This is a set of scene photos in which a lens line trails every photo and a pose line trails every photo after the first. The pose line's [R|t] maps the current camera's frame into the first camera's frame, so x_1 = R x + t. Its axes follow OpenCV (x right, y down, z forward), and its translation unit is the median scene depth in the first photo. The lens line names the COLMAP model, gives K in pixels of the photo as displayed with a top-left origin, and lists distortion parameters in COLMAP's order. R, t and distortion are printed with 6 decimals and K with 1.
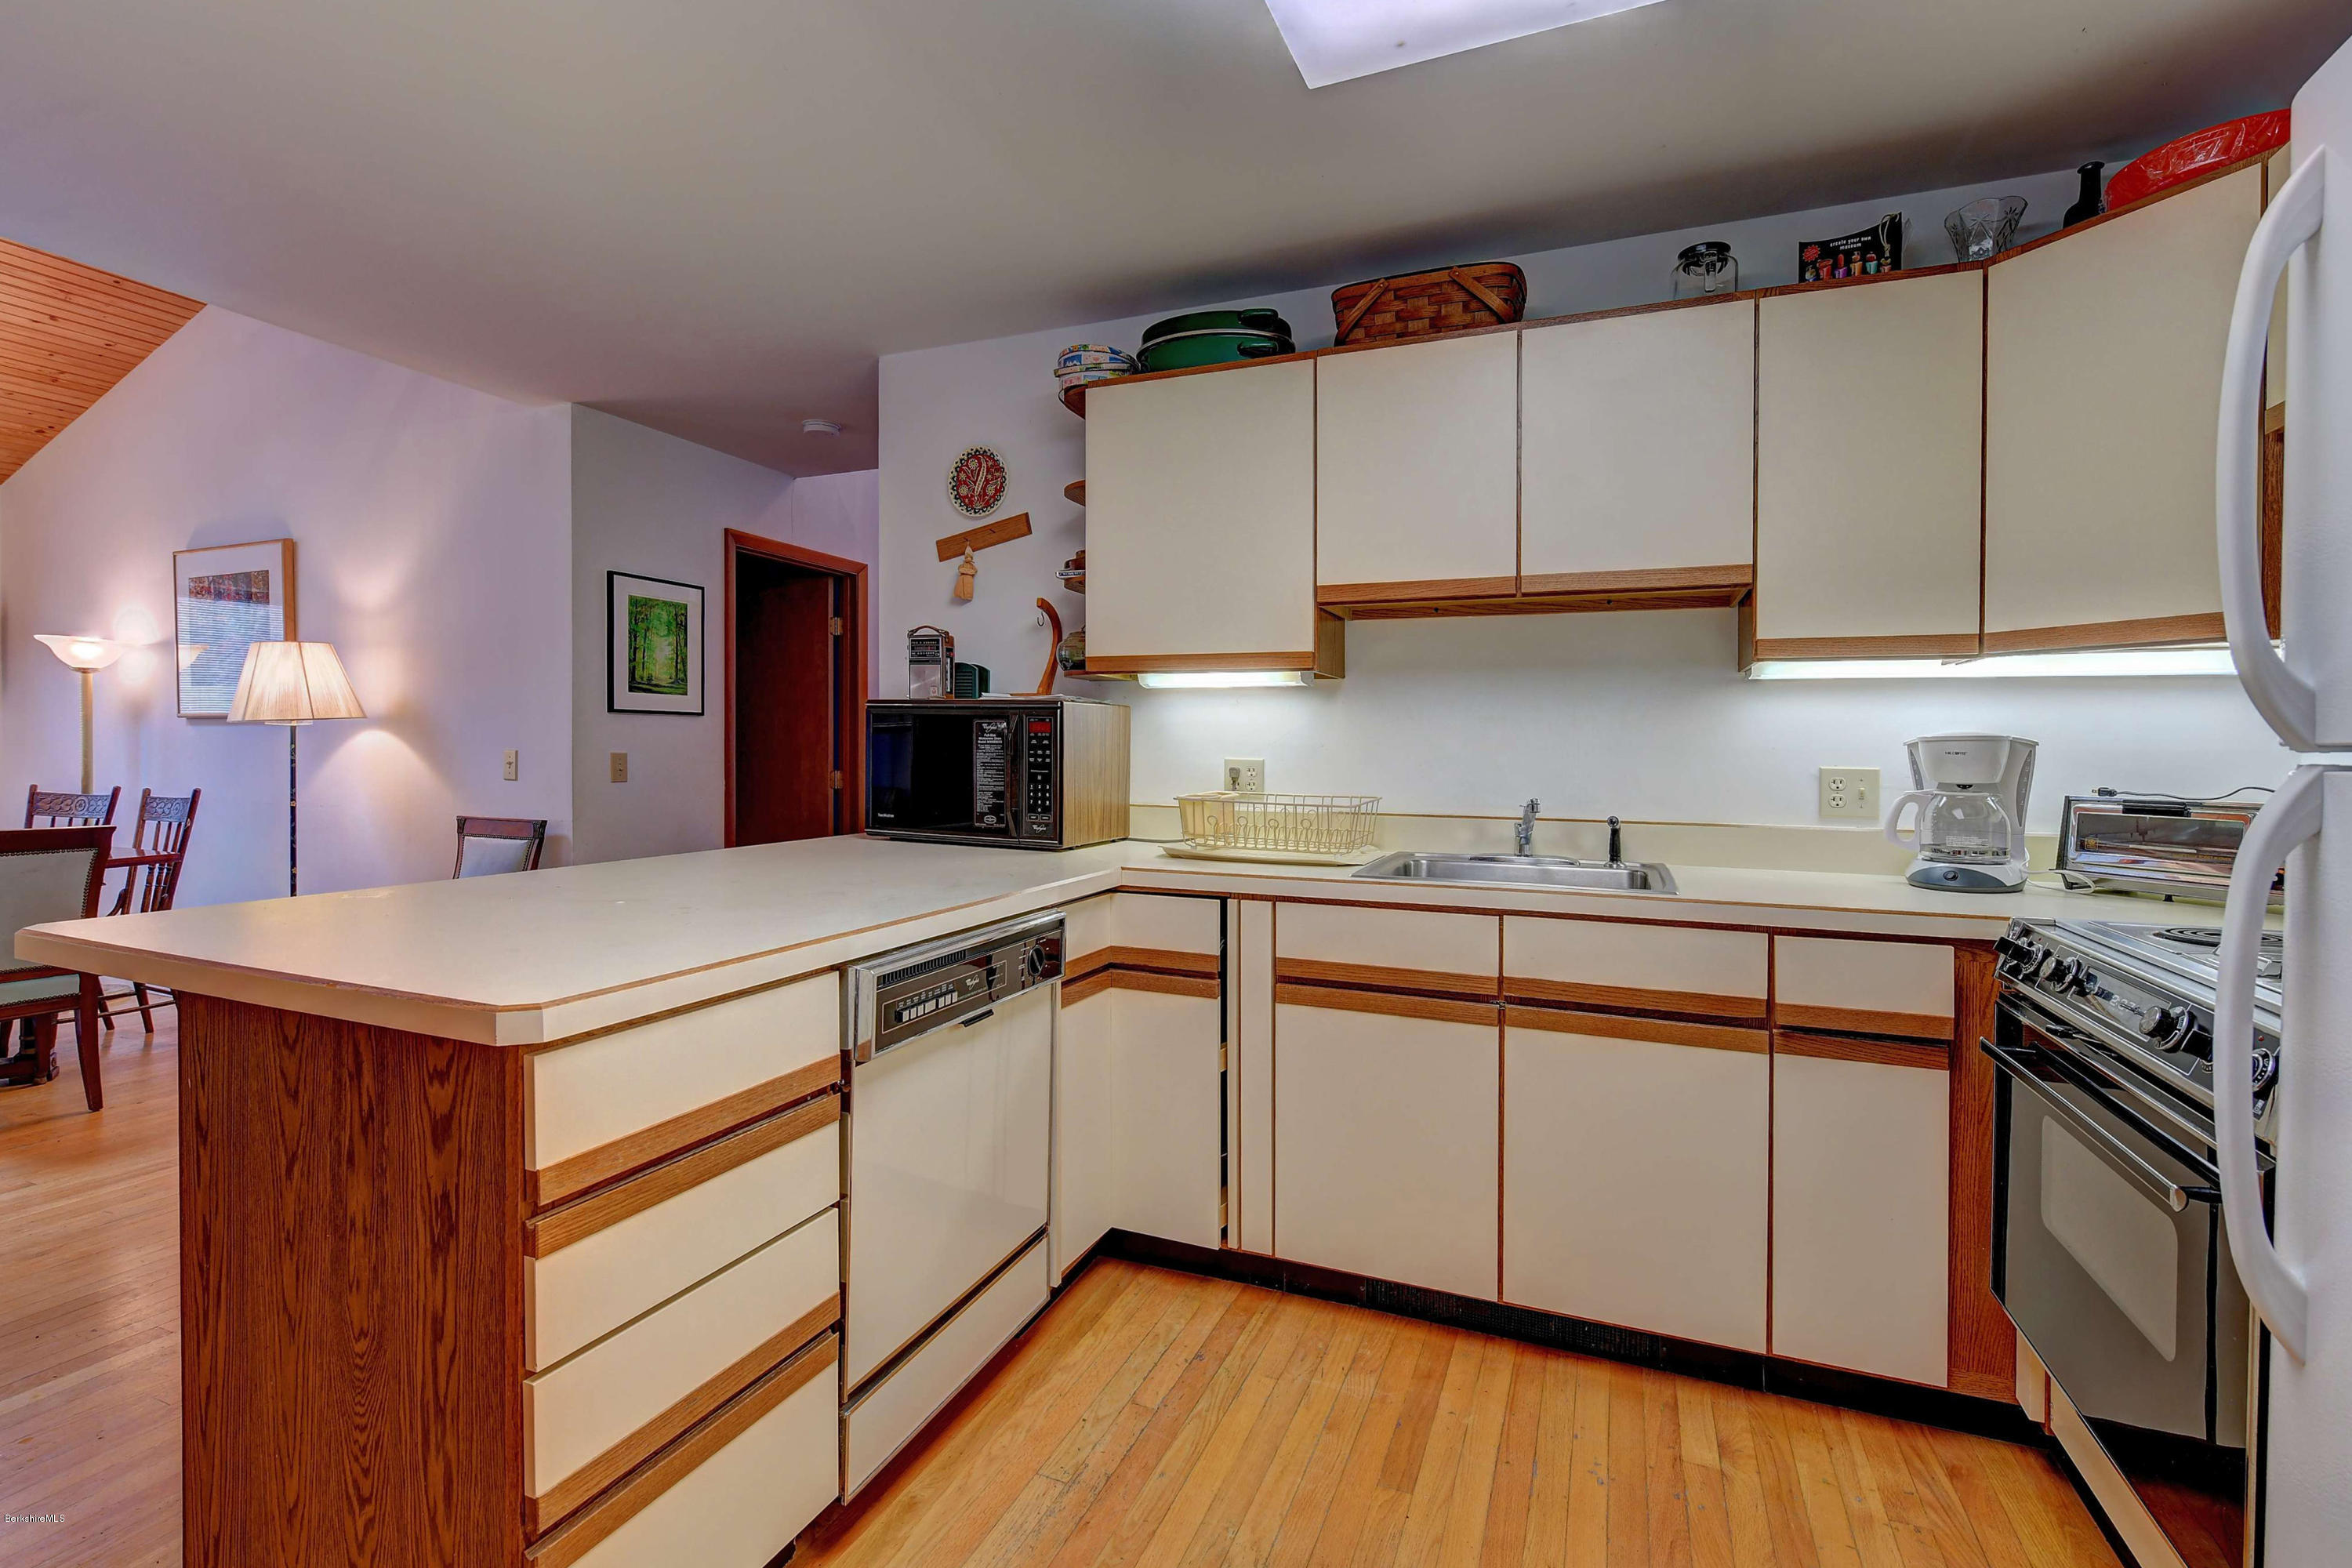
lens RADIAL K [[1041.3, 0, 1194.6], [0, 1041.3, 767.5], [0, 0, 1]] dist [-0.000974, -0.001935]
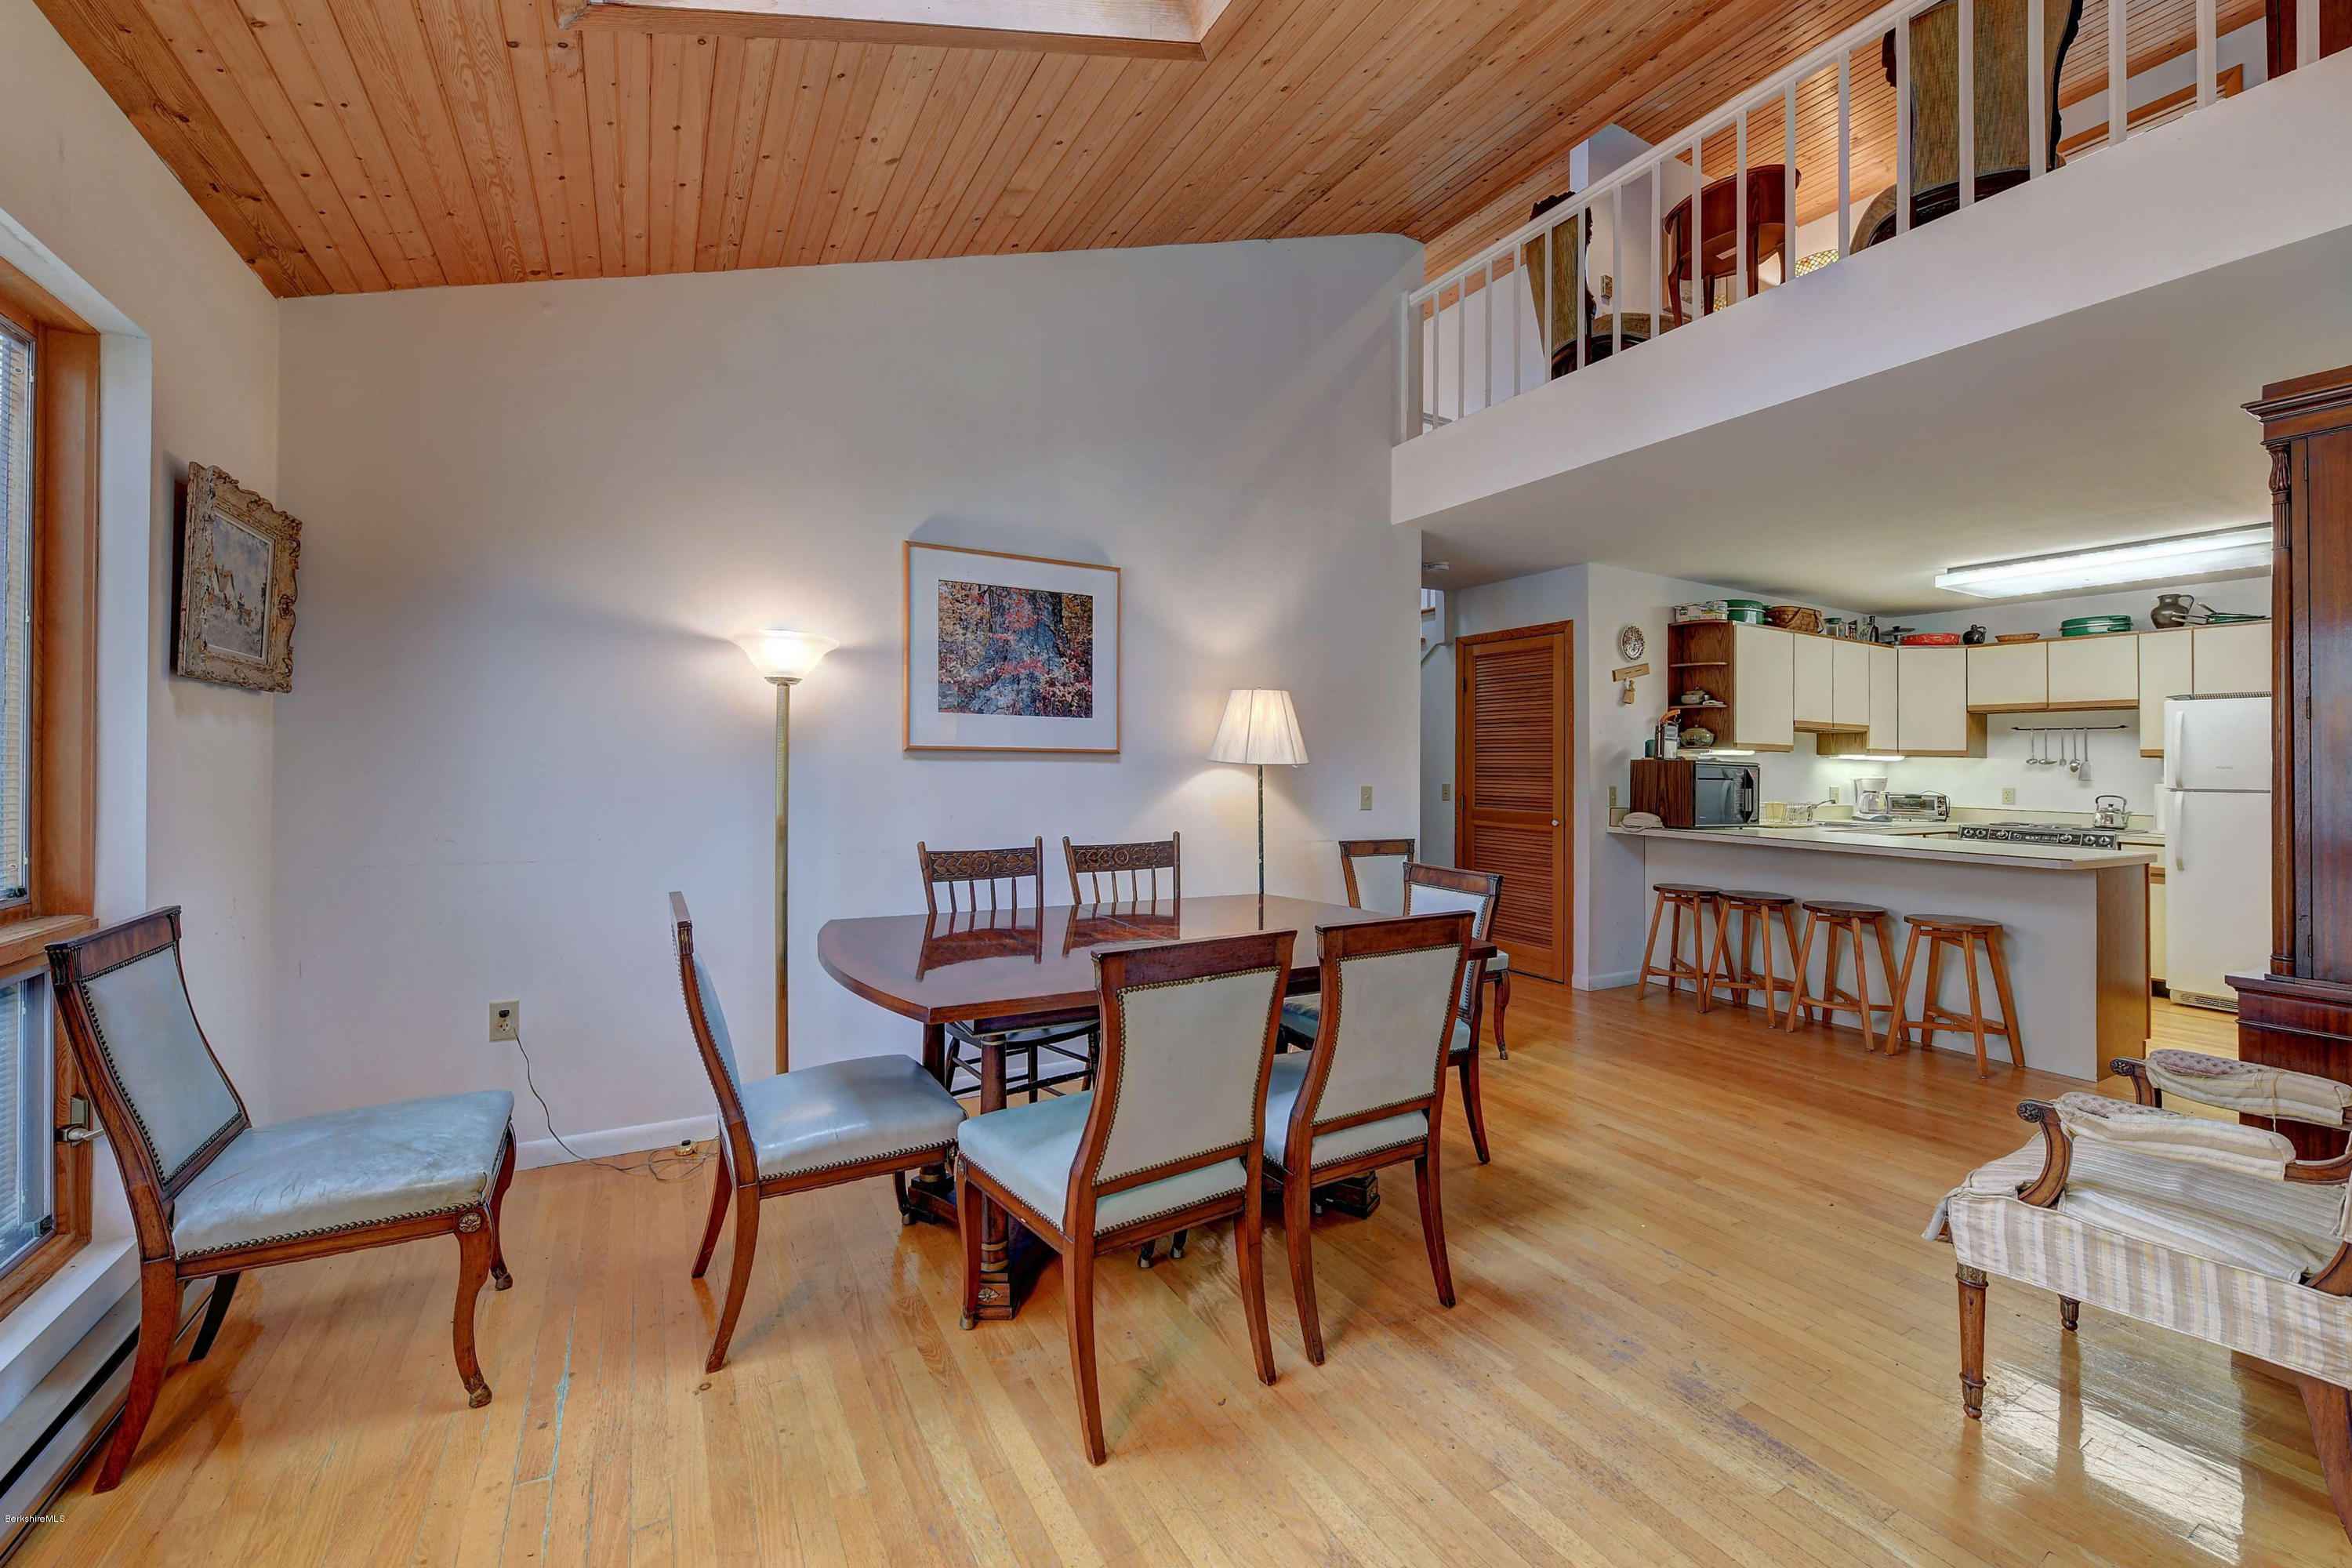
lens RADIAL K [[937.2, 0, 1184.4], [0, 937.2, 747.5], [0, 0, 1]] dist [0.002868, 0.000052]
pose [[0.623820, 0.013520, 0.781451, -3.036201], [0.003808, 0.999786, -0.020338, -0.073724], [-0.781559, 0.015663, 0.623635, 0.834589]]
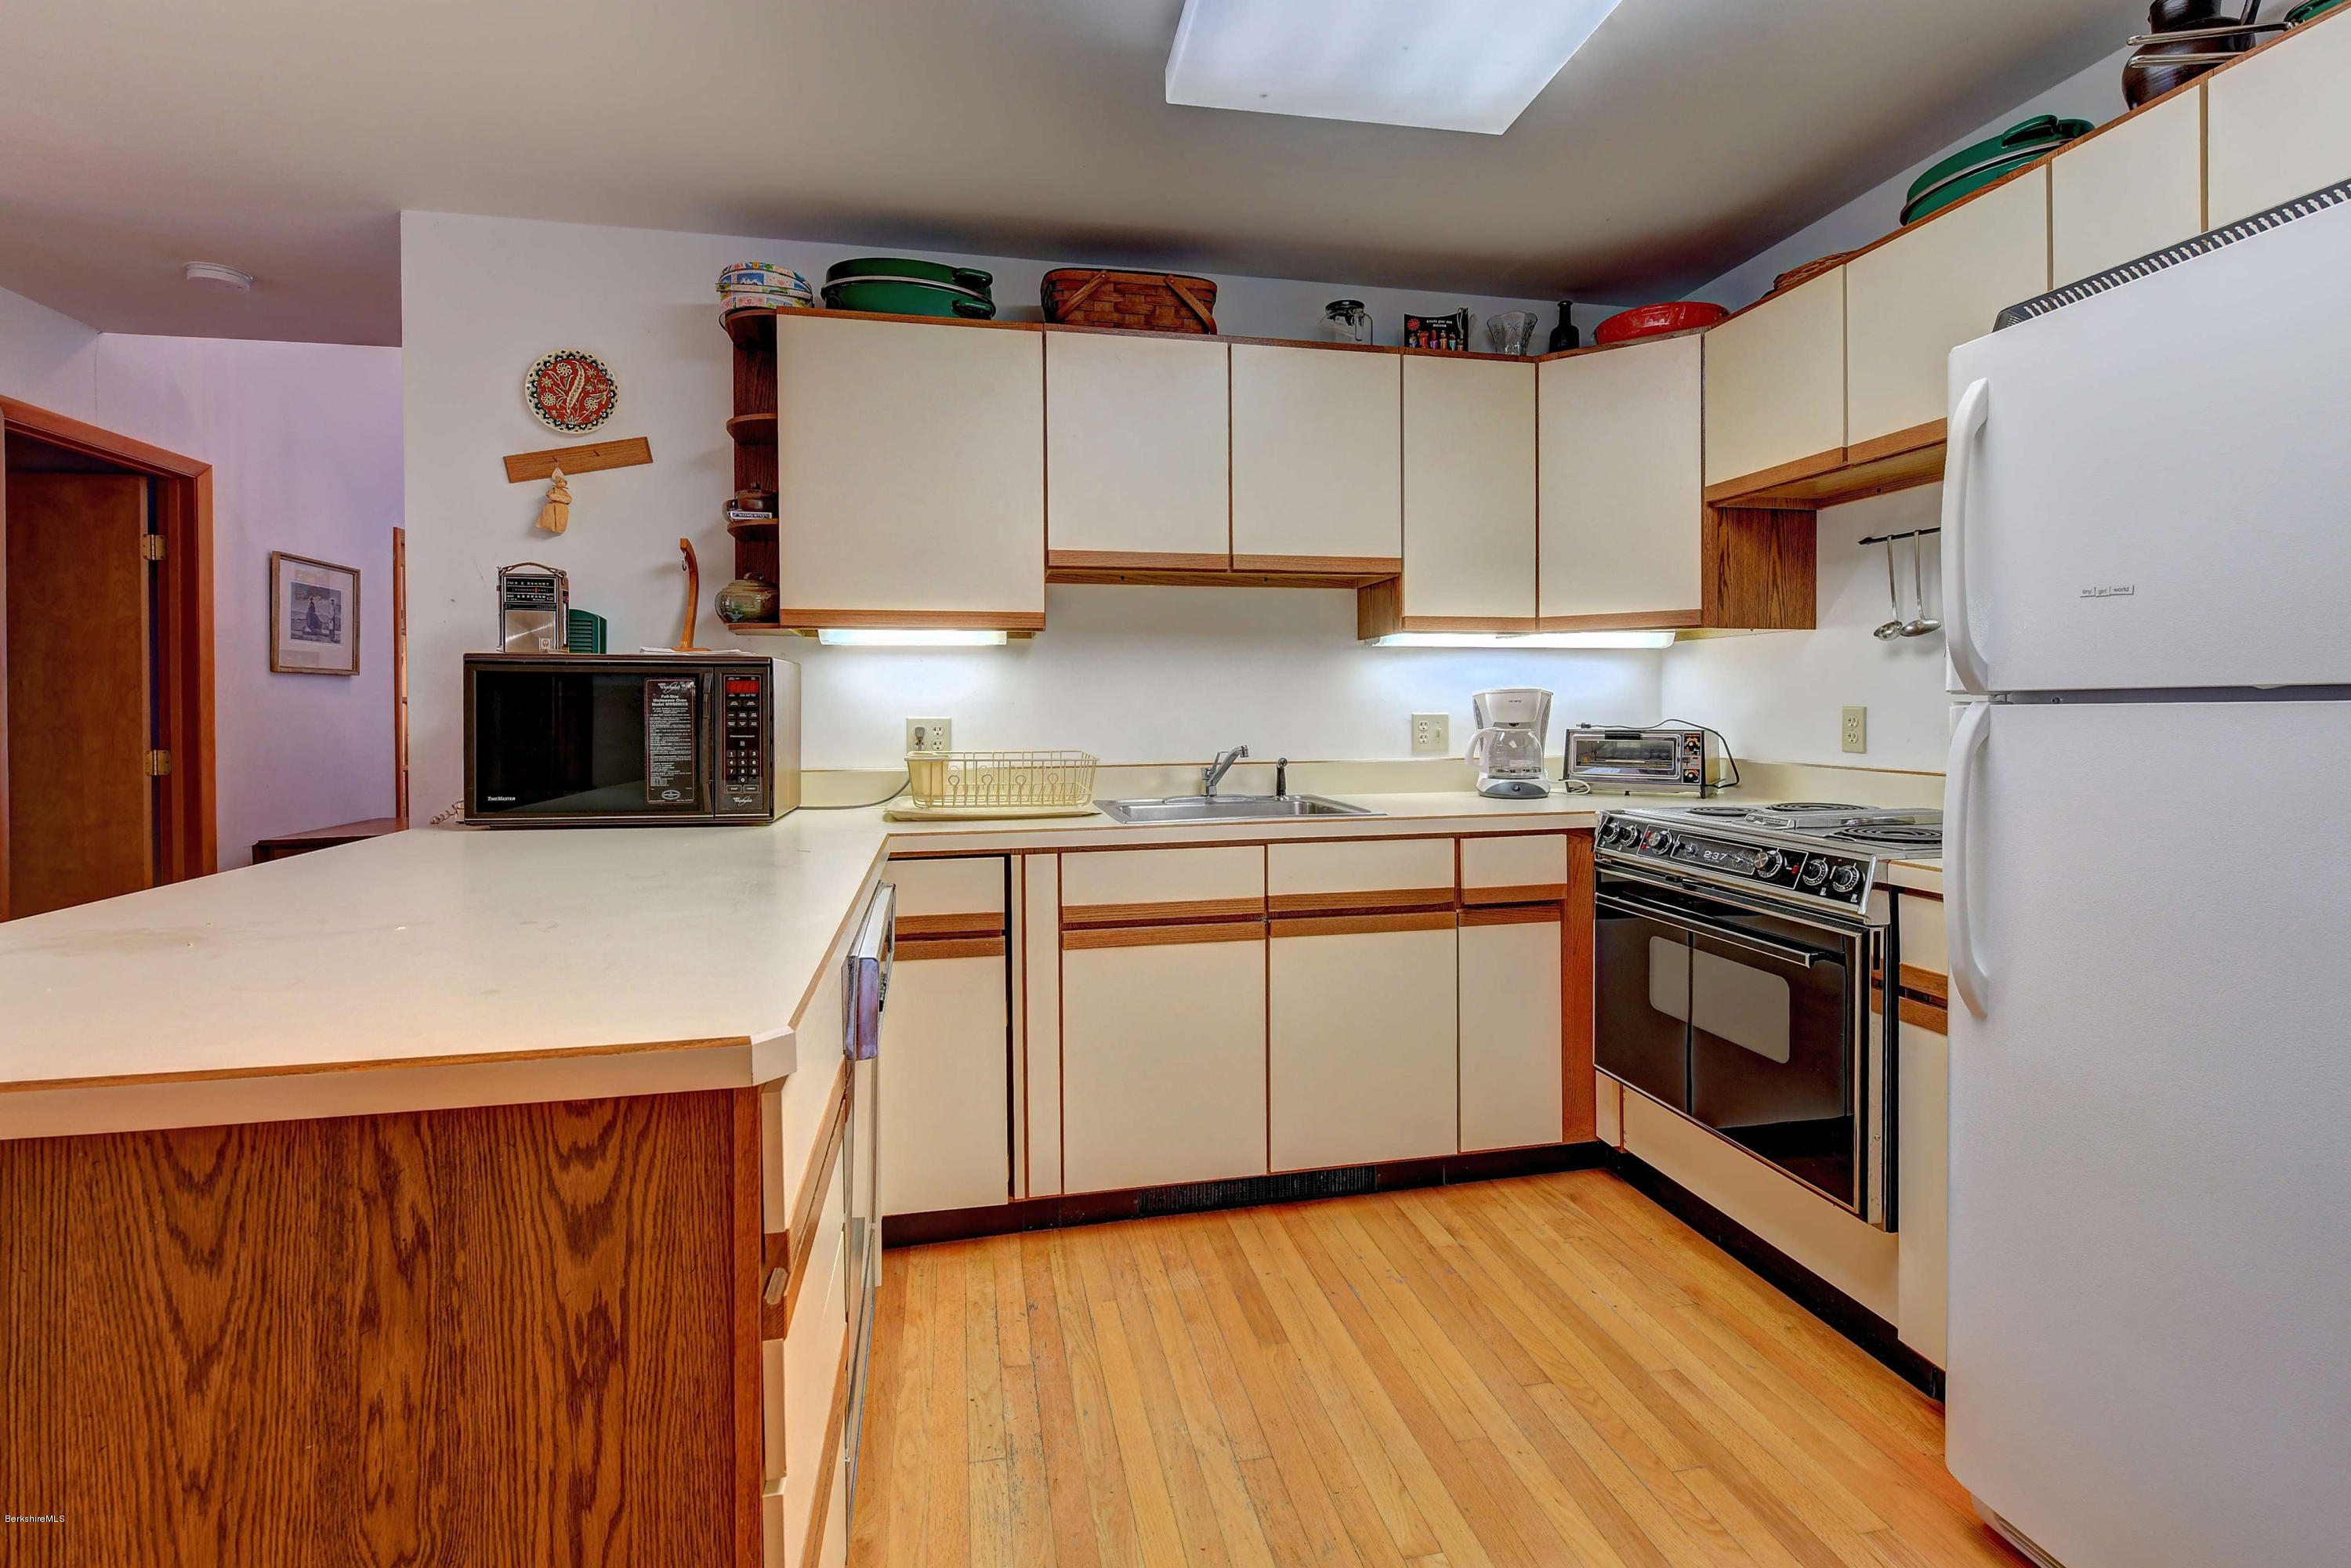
lens RADIAL K [[1040.8, 0, 1163.3], [0, 1040.8, 722.2], [0, 0, 1]] dist [-0.000974, -0.001935]
pose [[0.836485, -0.024416, 0.547446, -0.401969], [0.025783, 0.999654, 0.005189, -0.004409], [-0.547383, 0.009774, 0.836825, 0.071937]]
